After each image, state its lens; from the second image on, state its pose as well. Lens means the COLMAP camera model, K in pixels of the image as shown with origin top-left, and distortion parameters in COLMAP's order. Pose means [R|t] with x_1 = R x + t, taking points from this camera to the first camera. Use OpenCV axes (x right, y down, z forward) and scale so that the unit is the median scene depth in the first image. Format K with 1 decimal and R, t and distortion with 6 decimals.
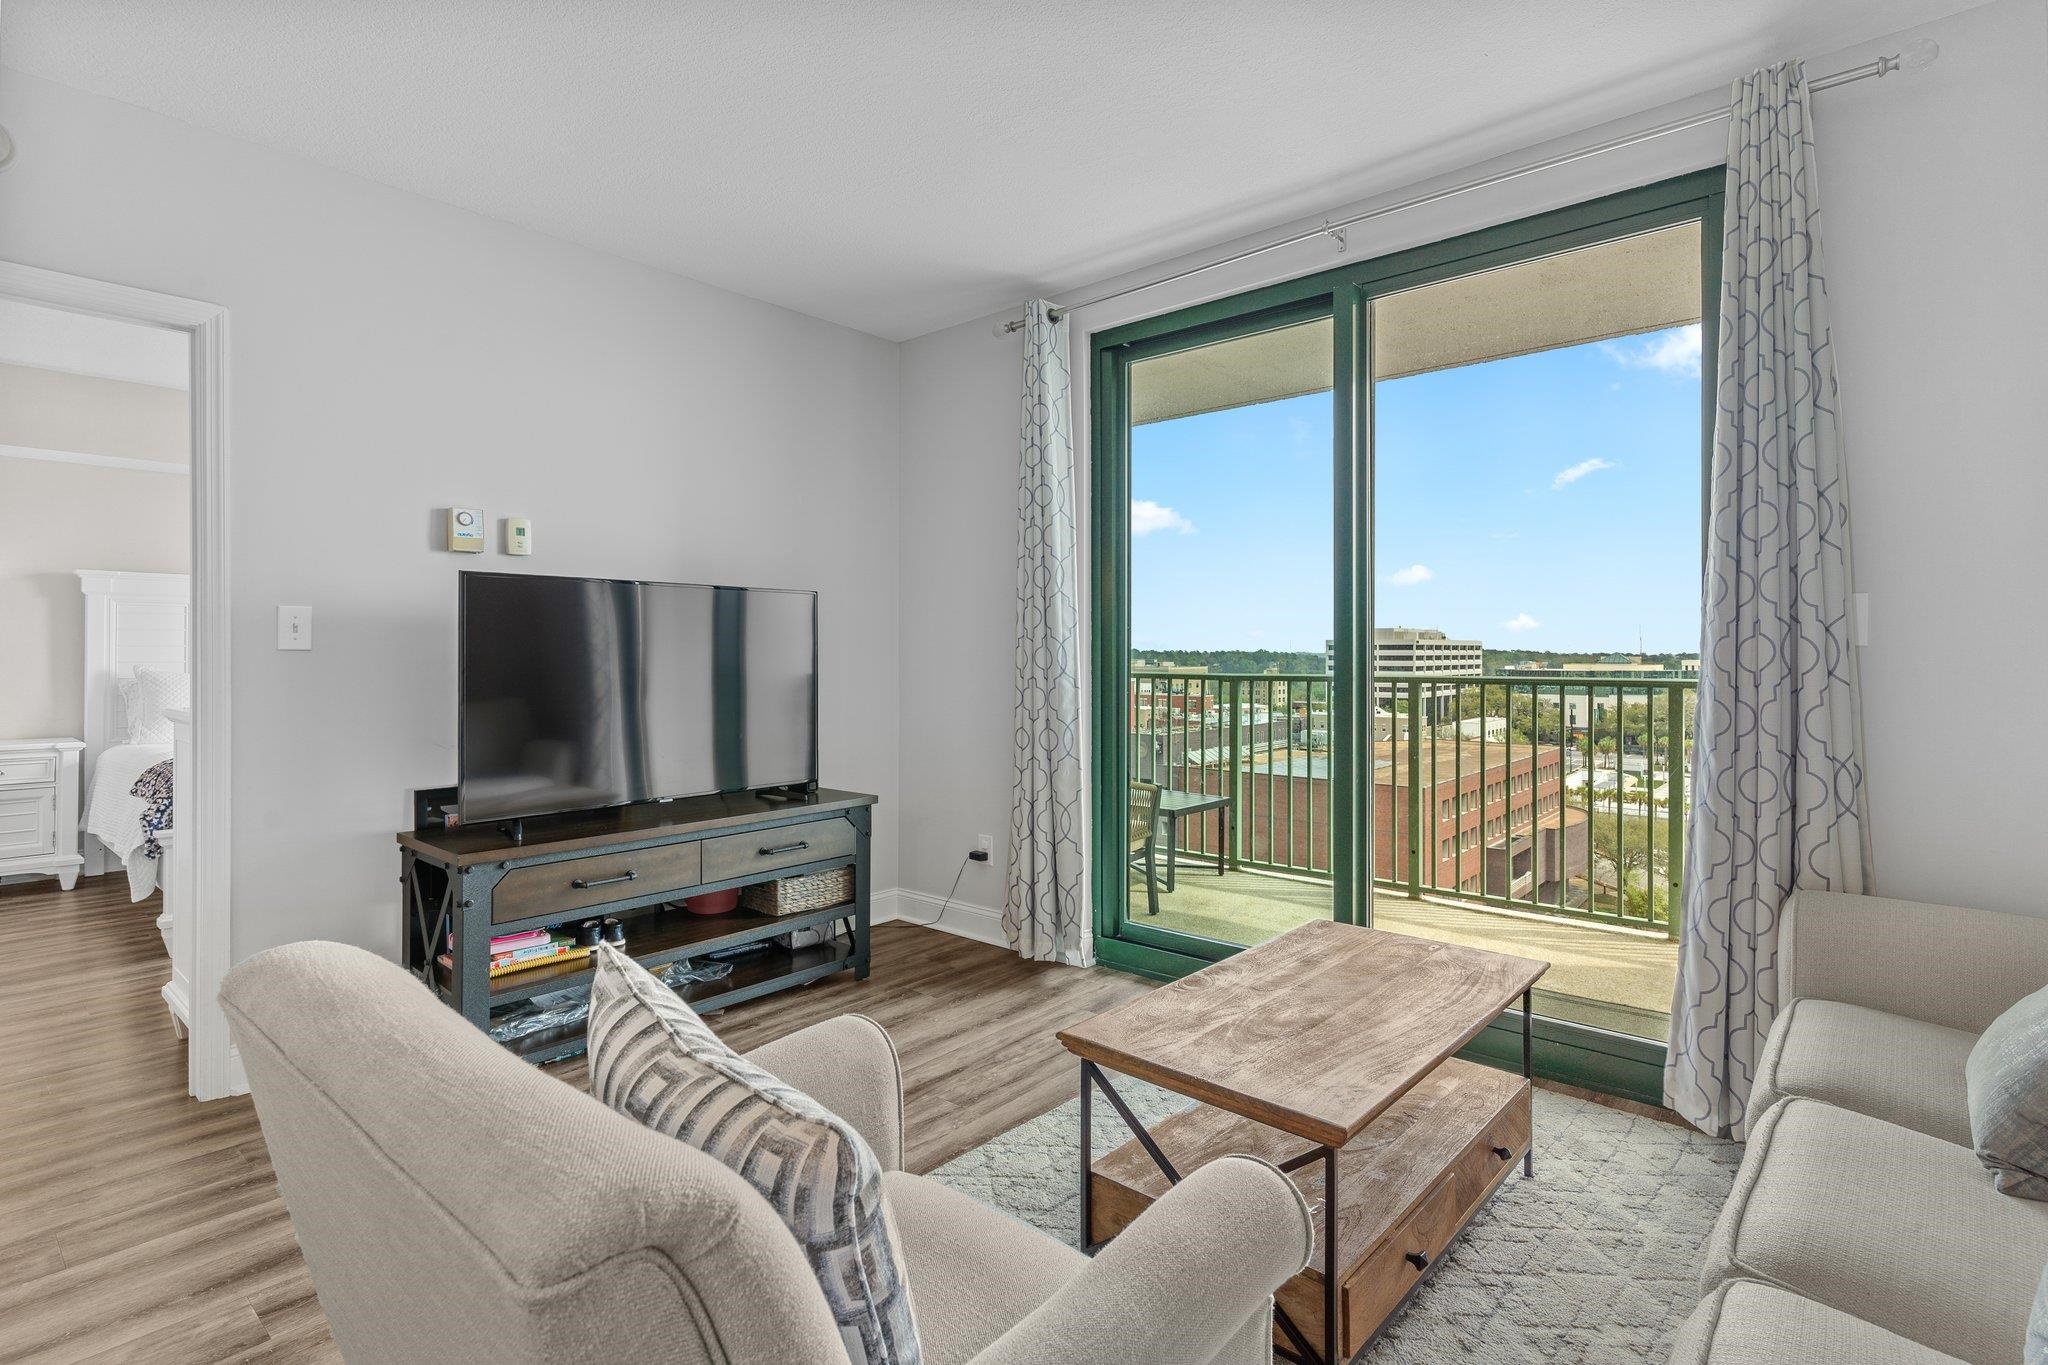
lens RADIAL K [[978.2, 0, 1026.7], [0, 978.2, 654.8], [0, 0, 1]] dist [0.003740, -0.002637]
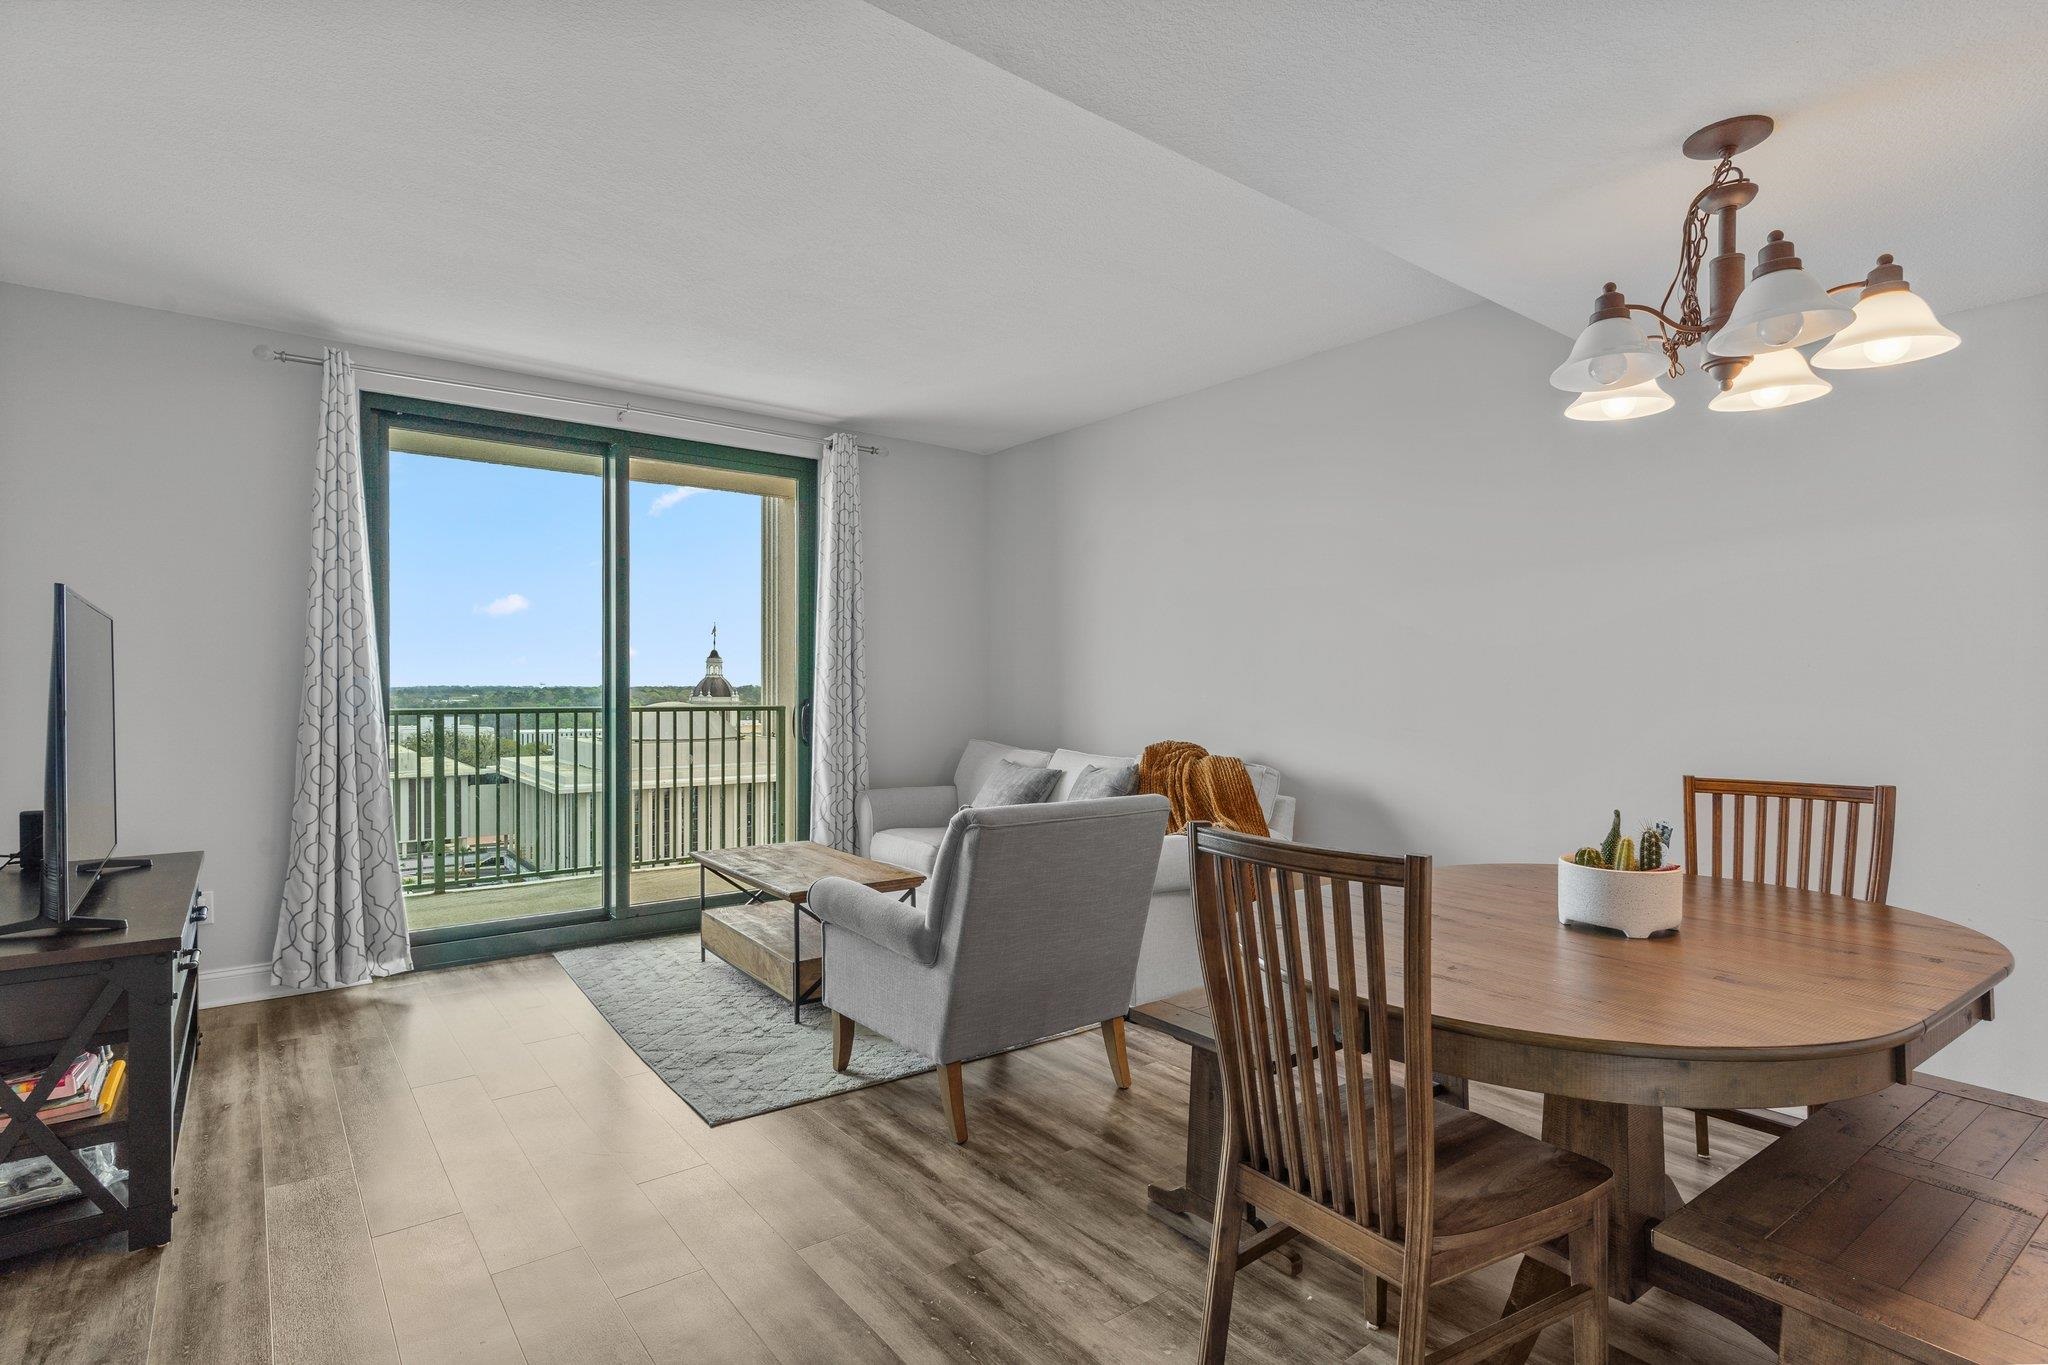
lens RADIAL K [[978.2, 0, 1000.0], [0, 978.2, 695.4], [0, 0, 1]] dist [0.003740, -0.002637]
pose [[0.201290, -0.007088, 0.979506, -0.884317], [-0.001346, 0.999971, 0.007513, -0.005569], [-0.979531, -0.002831, 0.201275, 0.109089]]
